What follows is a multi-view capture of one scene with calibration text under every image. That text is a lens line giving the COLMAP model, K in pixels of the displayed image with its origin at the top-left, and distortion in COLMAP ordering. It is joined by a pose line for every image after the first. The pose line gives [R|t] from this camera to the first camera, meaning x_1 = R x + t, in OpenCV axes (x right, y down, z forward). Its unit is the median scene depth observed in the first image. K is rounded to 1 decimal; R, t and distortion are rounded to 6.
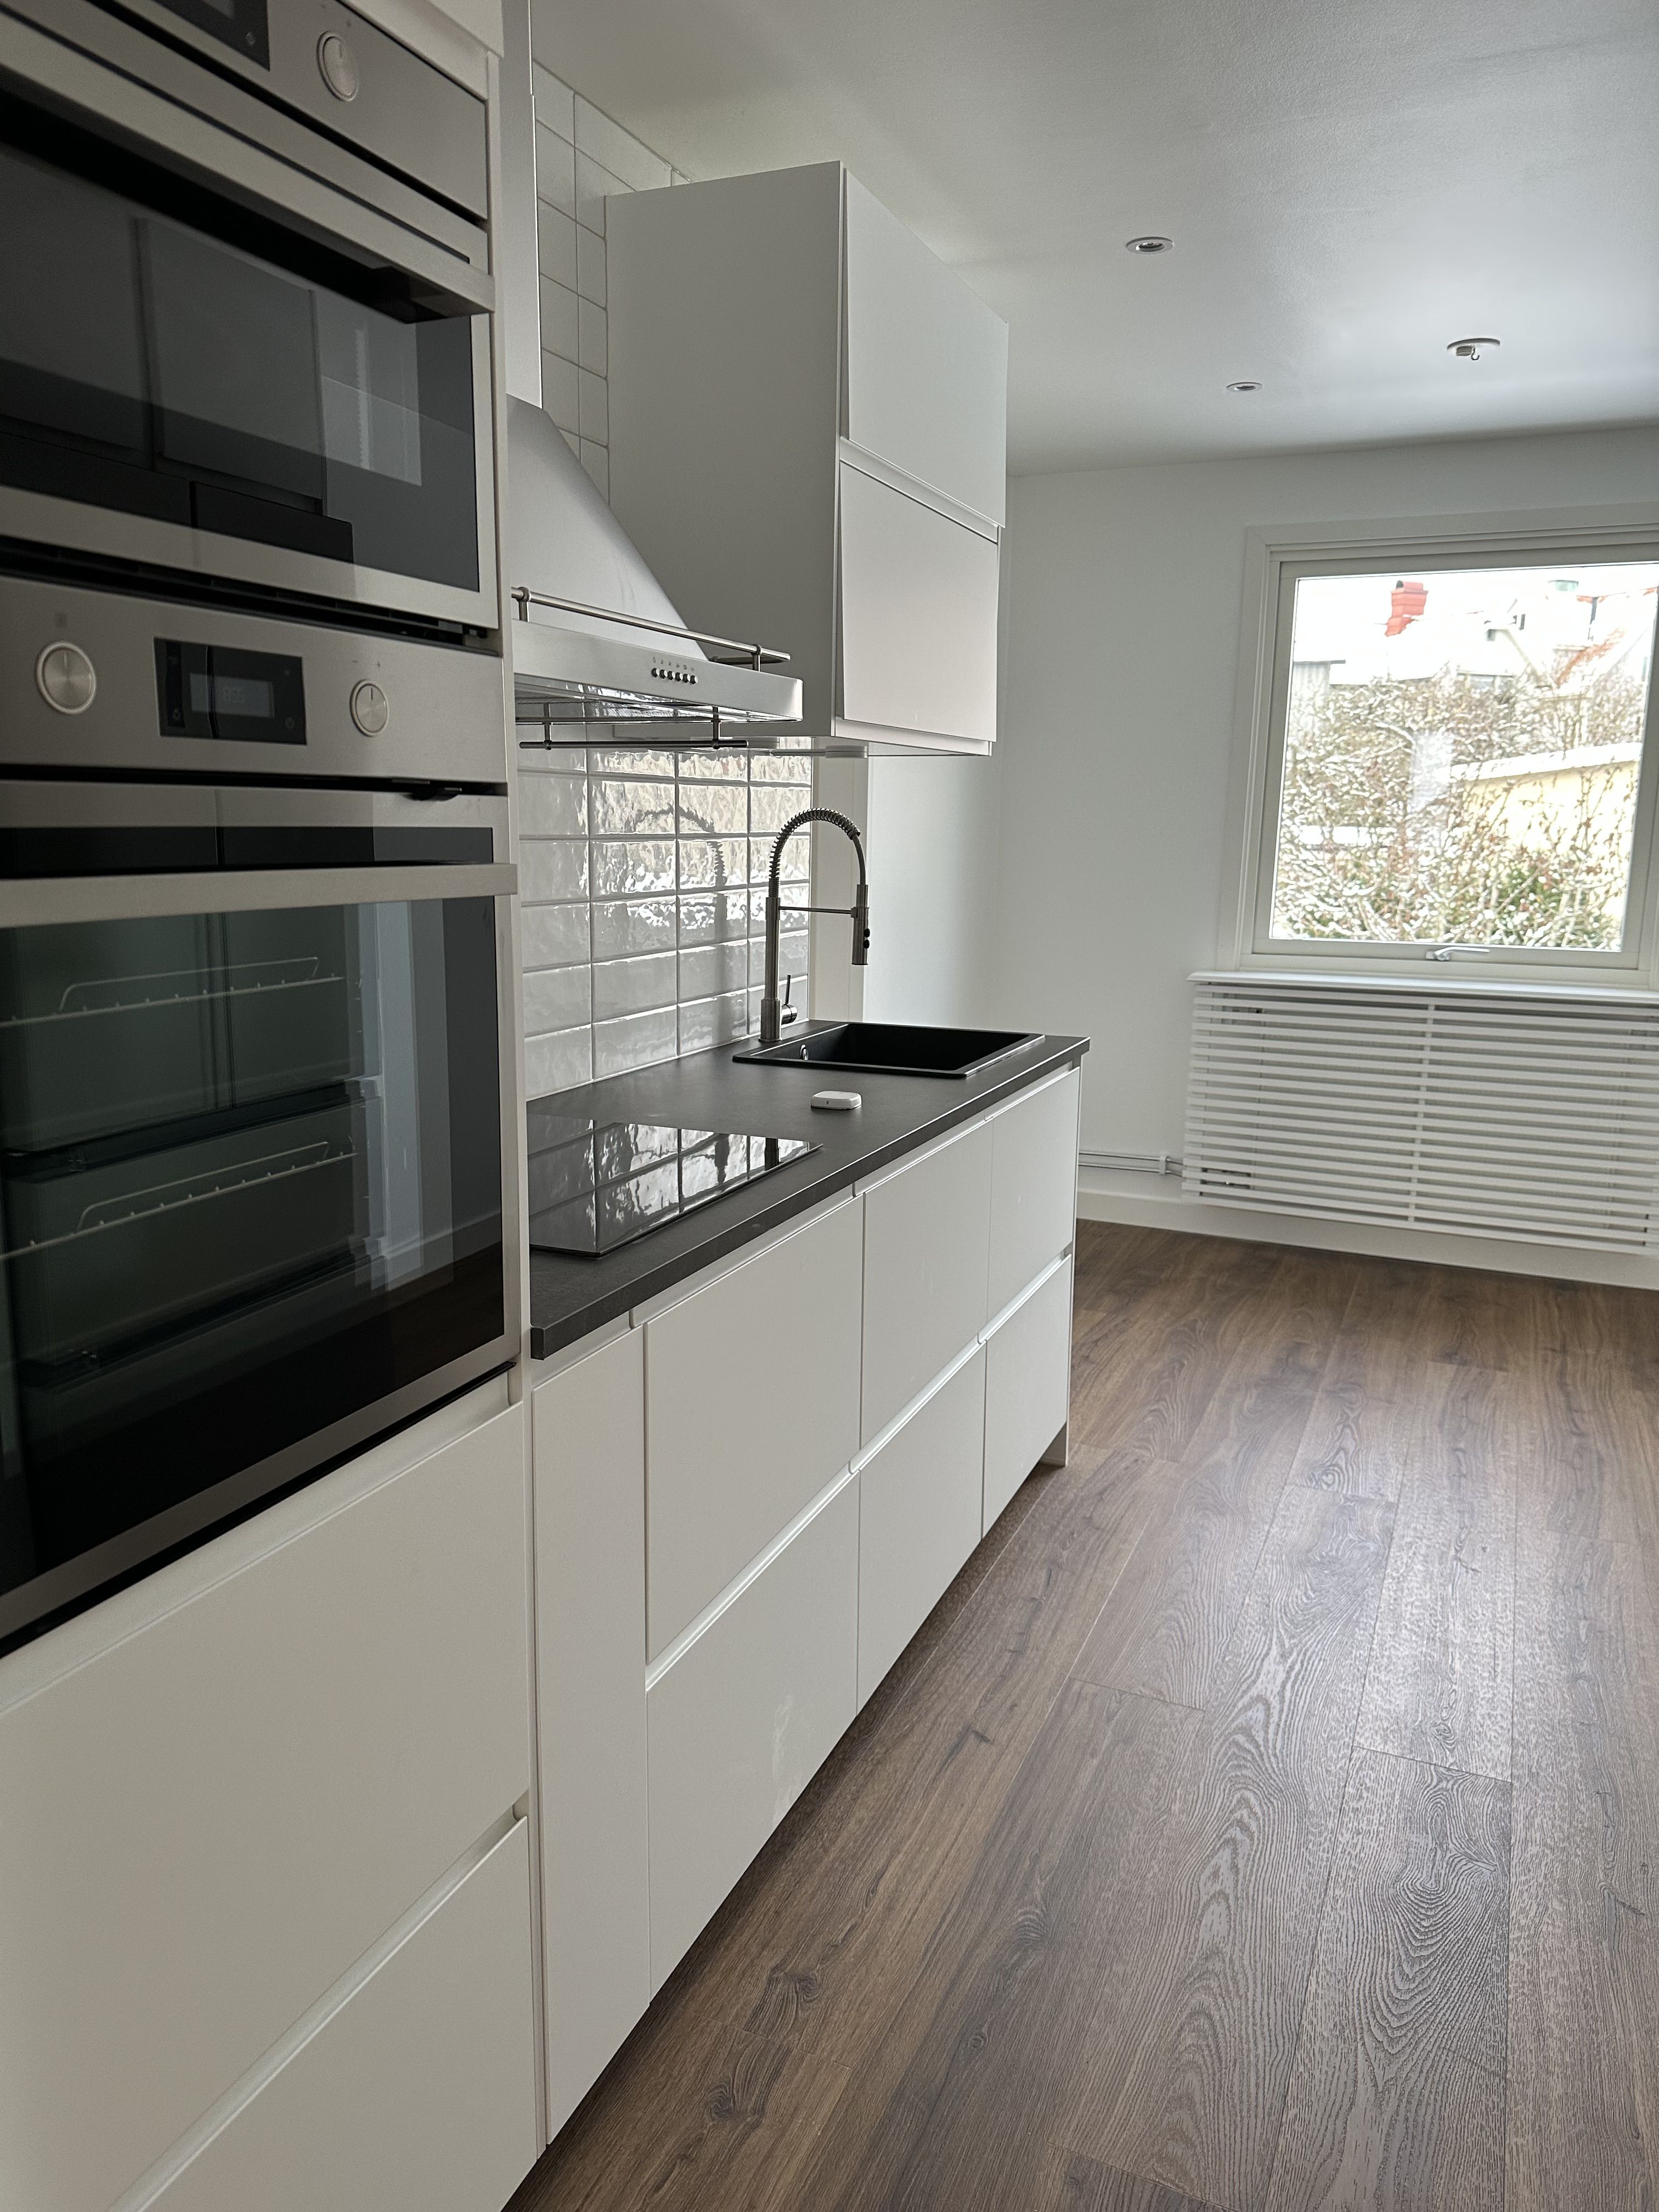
lens RADIAL K [[1527.9, 0, 829.5], [0, 1527.9, 1106.0], [0, 0, 1]] dist [-0.001429, -0.000972]
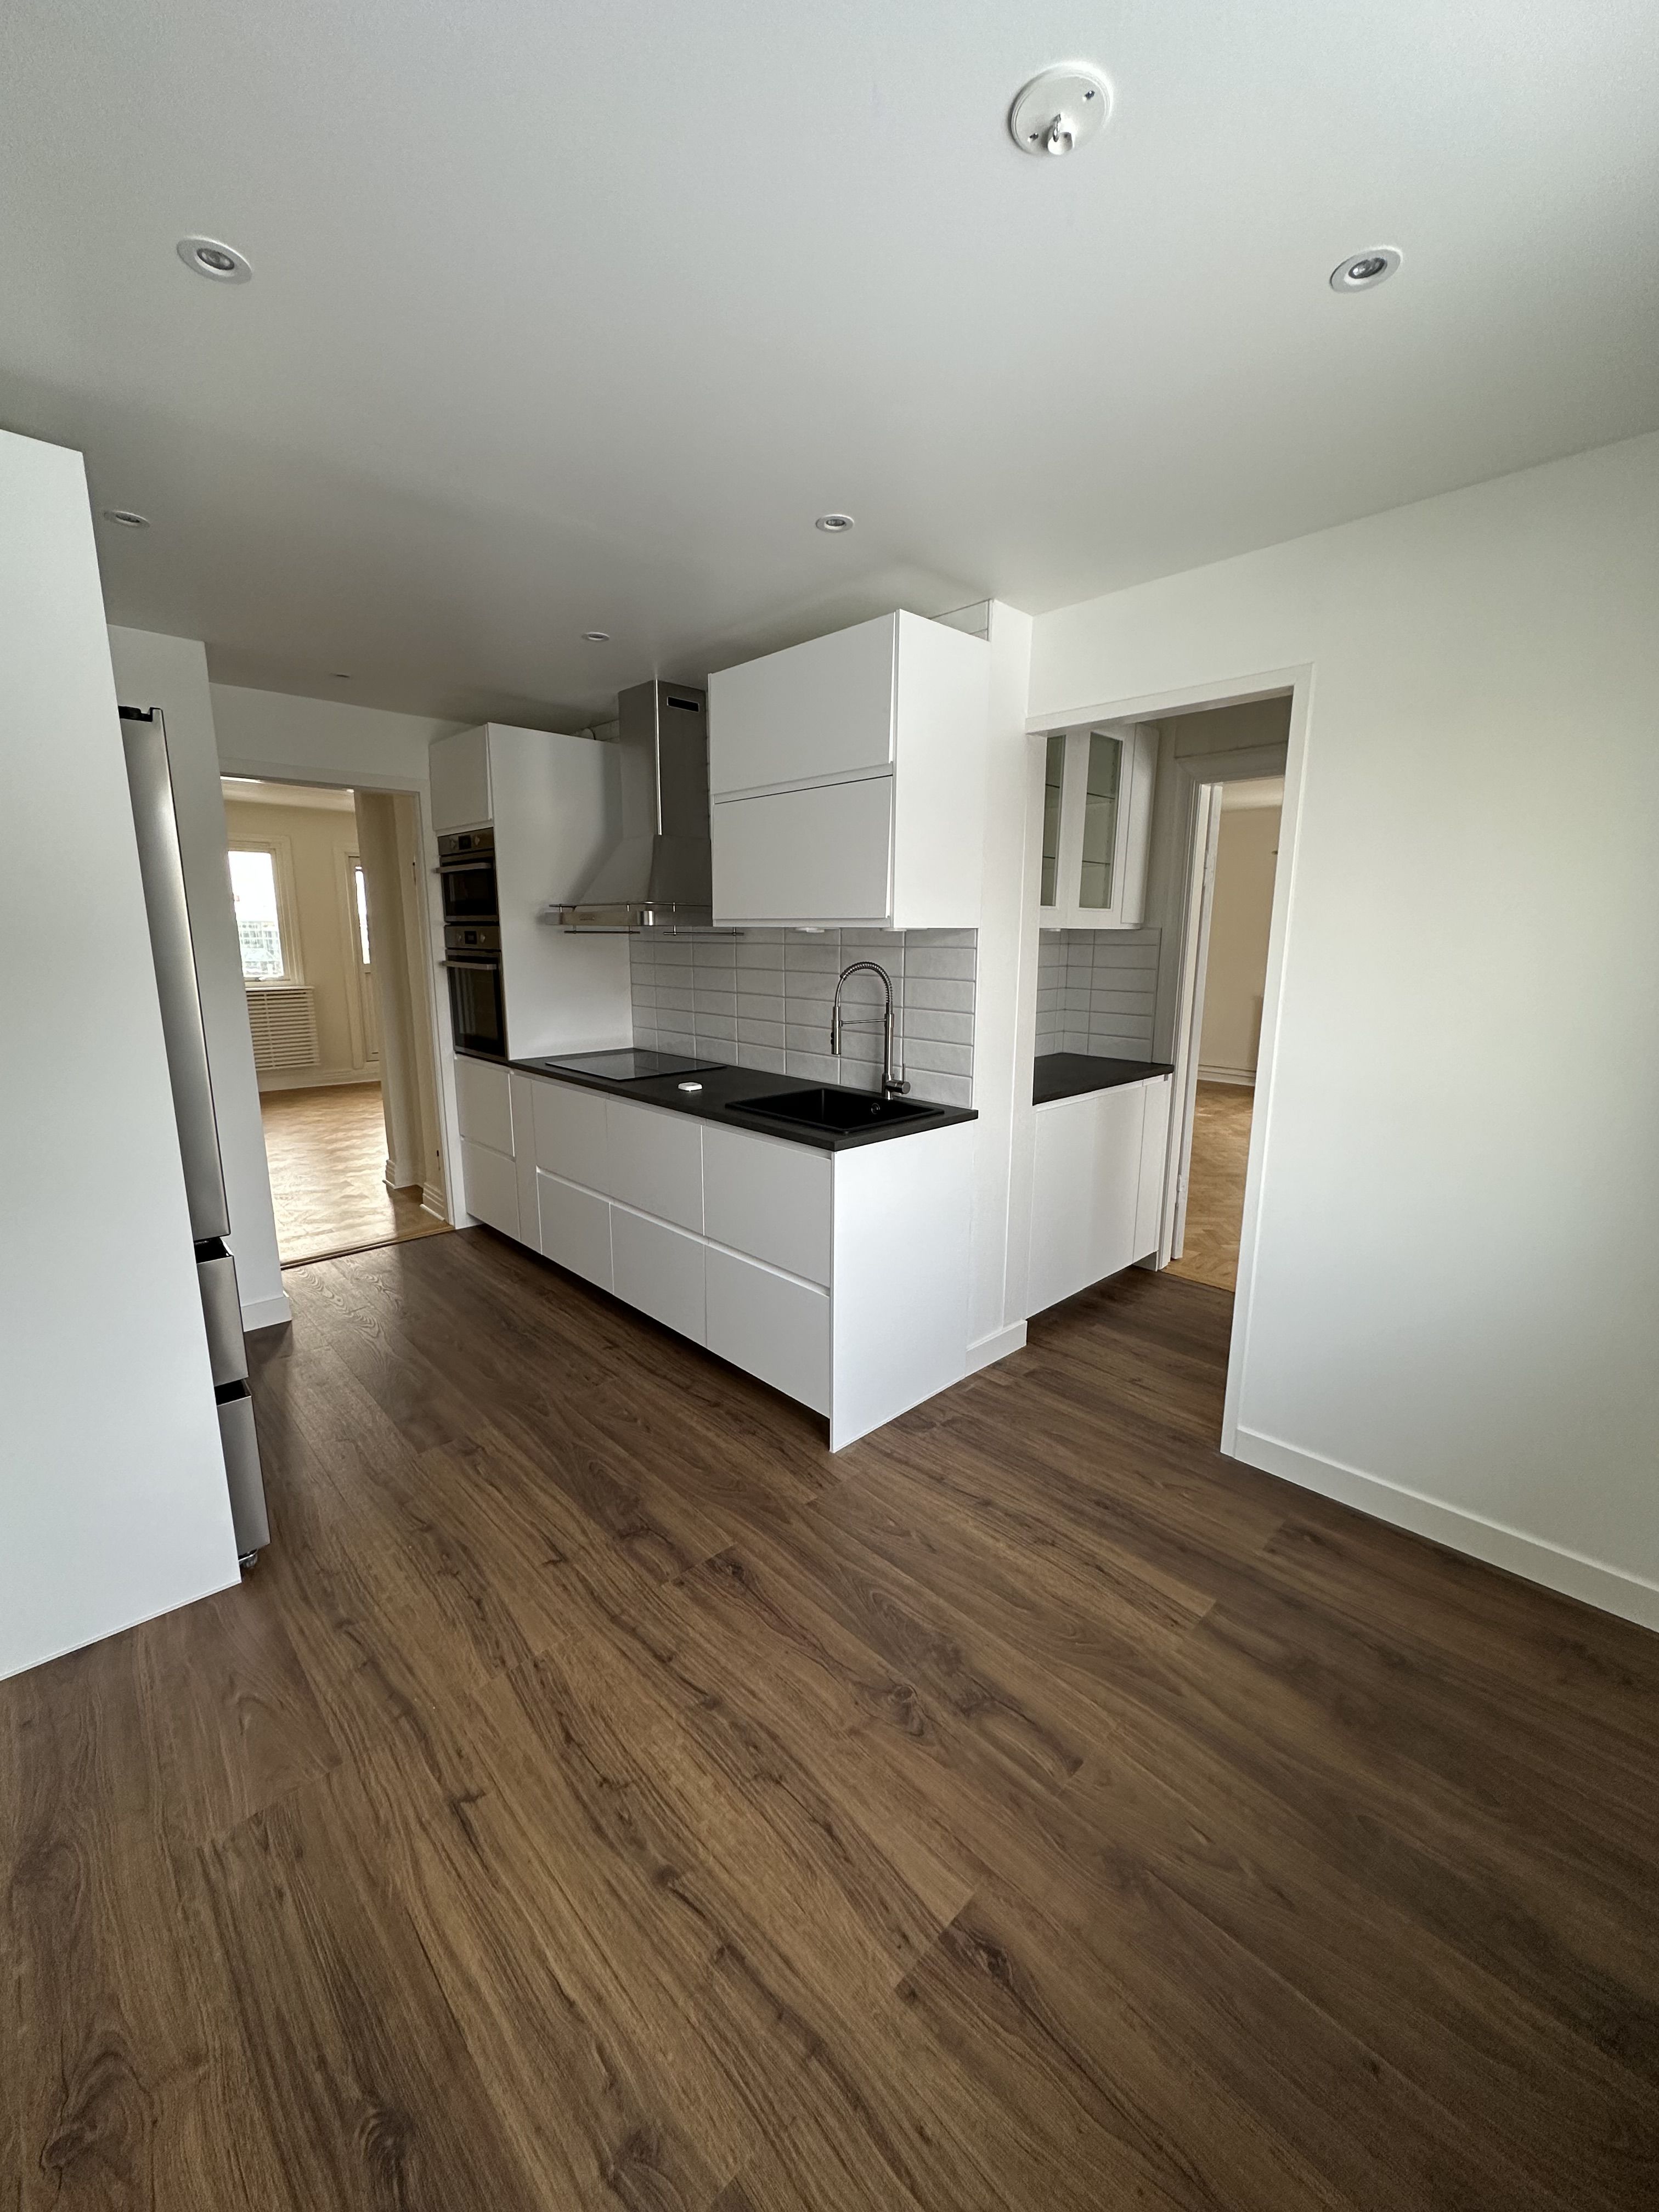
lens RADIAL K [[891.0, 0, 829.5], [0, 891.0, 1106.0], [0, 0, 1]] dist [-0.001216, -0.000151]
pose [[-0.384069, 0.157509, -0.909770, 0.591278], [-0.195948, 0.948991, 0.247021, -0.180076], [0.902272, 0.273141, -0.333614, 0.841872]]
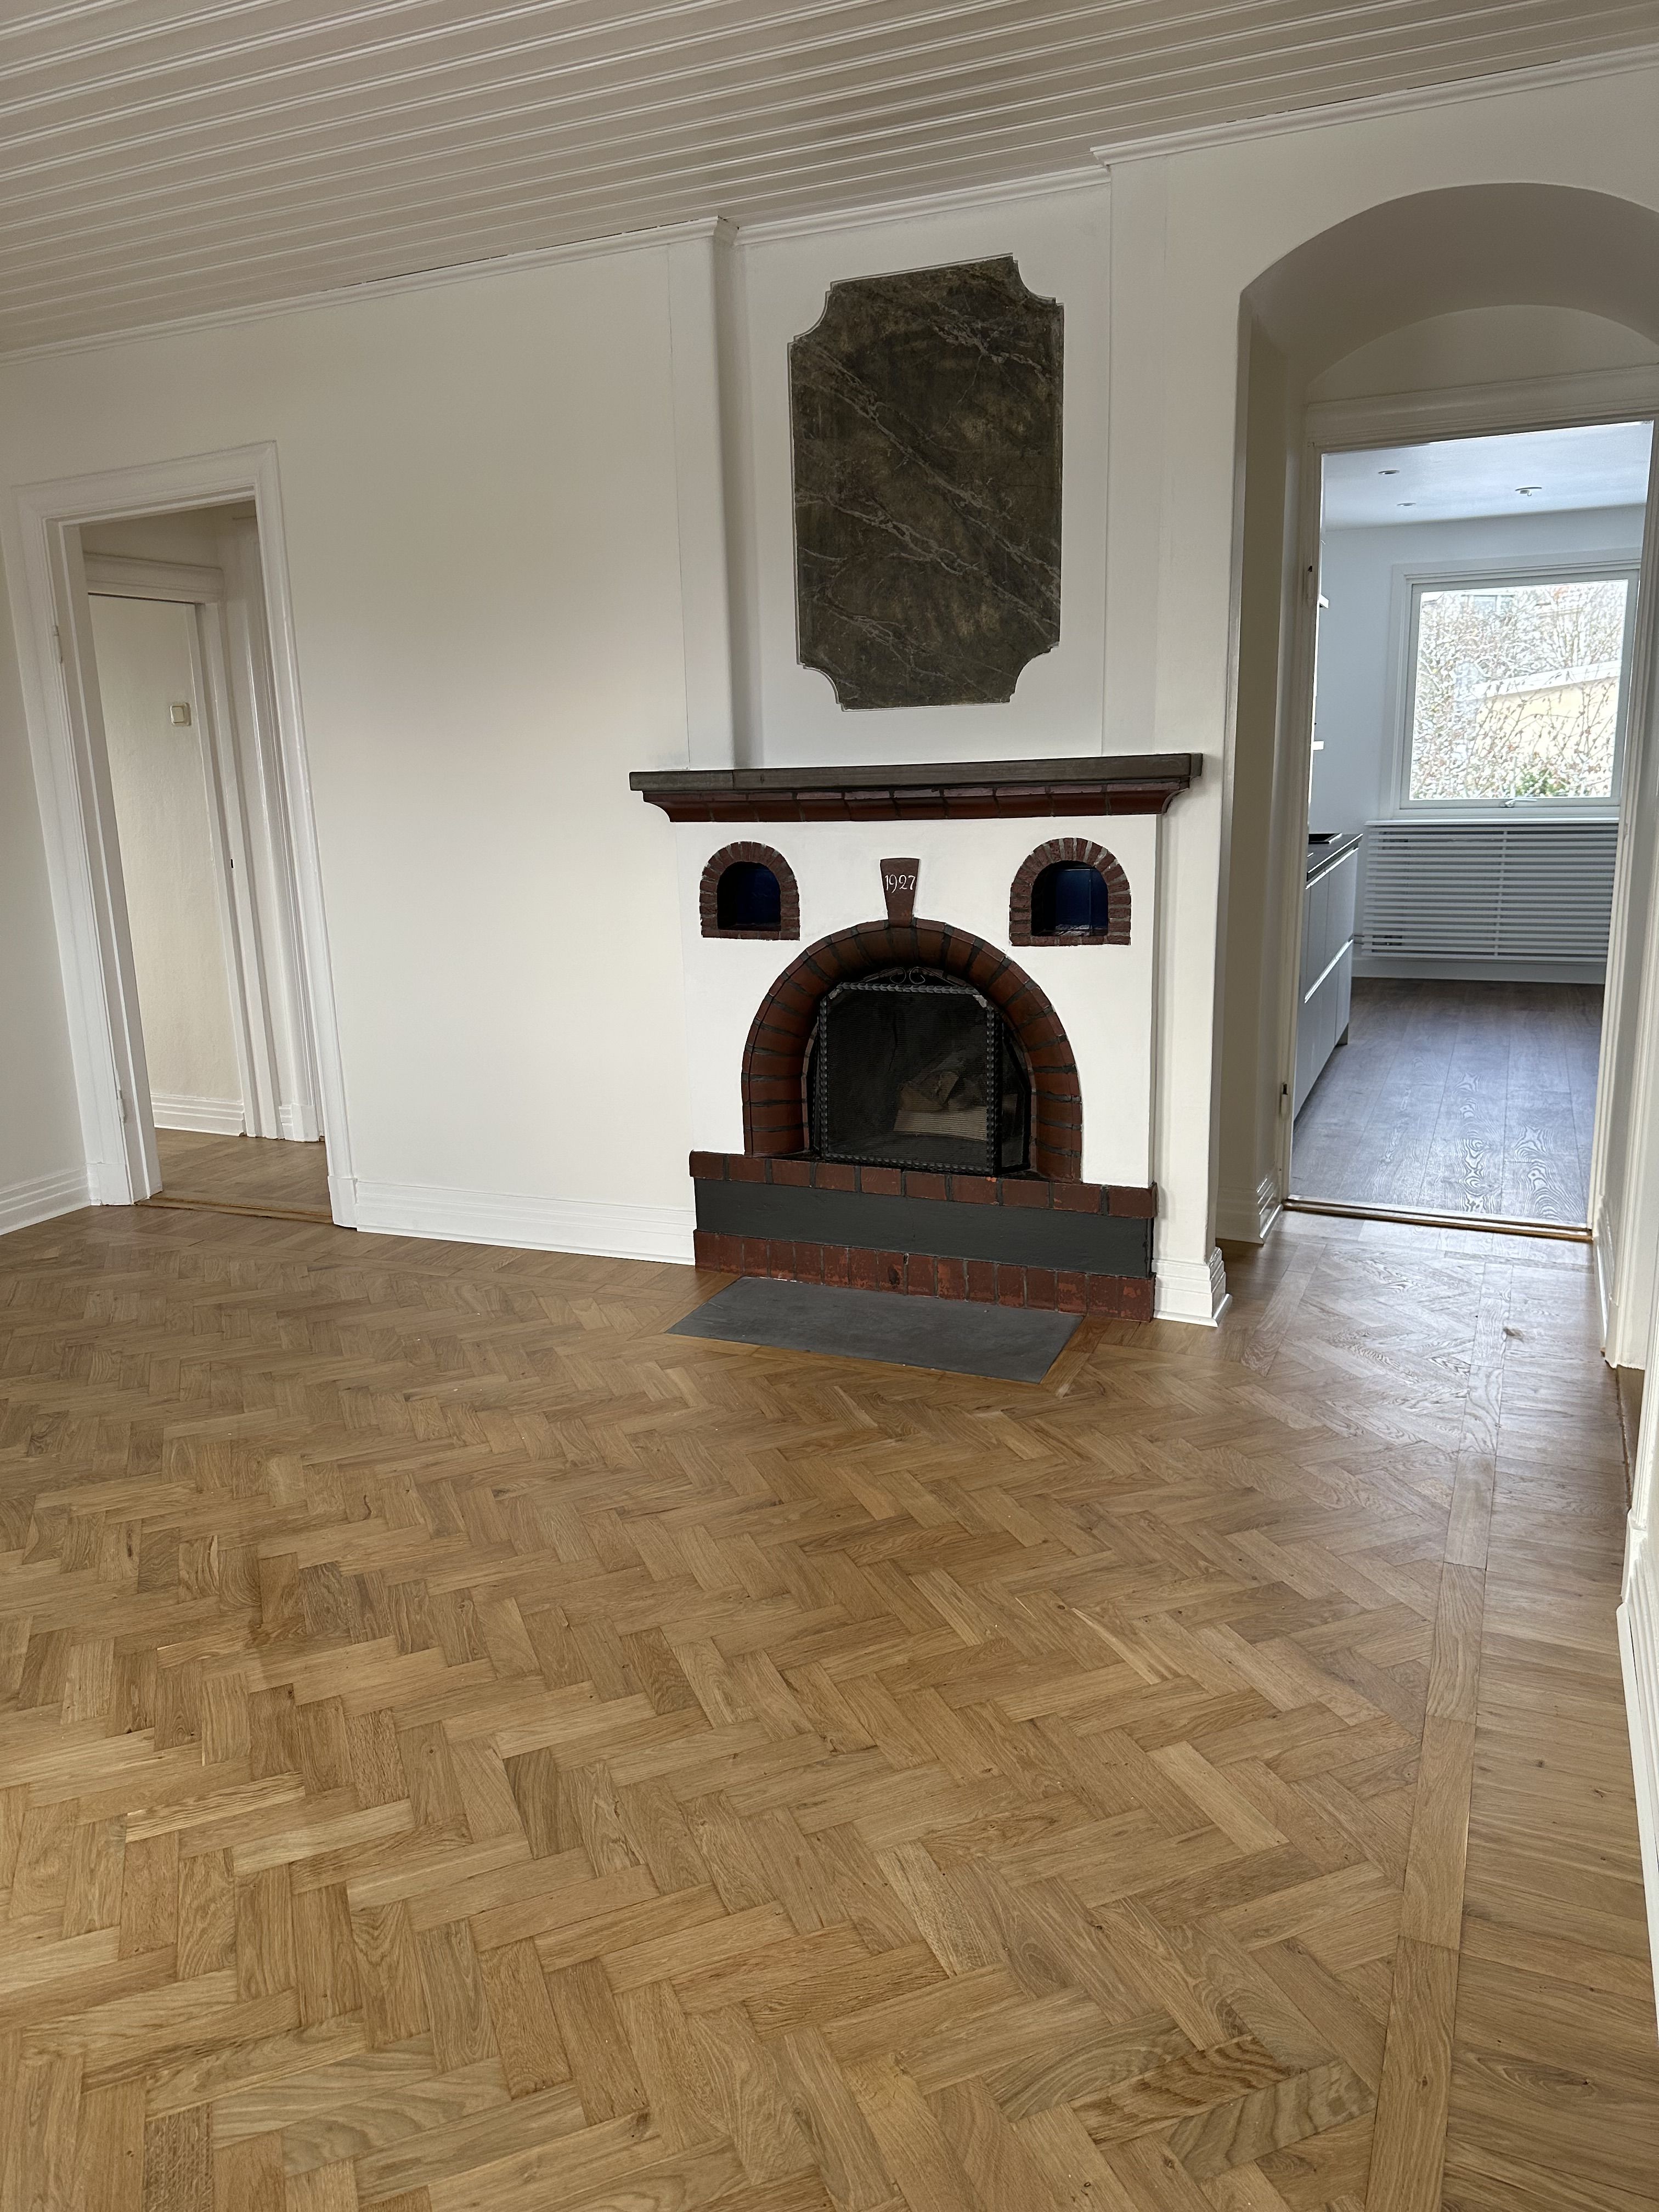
lens RADIAL K [[1527.9, 0, 829.5], [0, 1527.9, 1106.0], [0, 0, 1]] dist [-0.001429, -0.000972]
pose [[0.999176, -0.040341, -0.004425, -0.400293], [0.040476, 0.998514, 0.036479, 0.155908], [0.002947, -0.036629, 0.999325, -0.800360]]
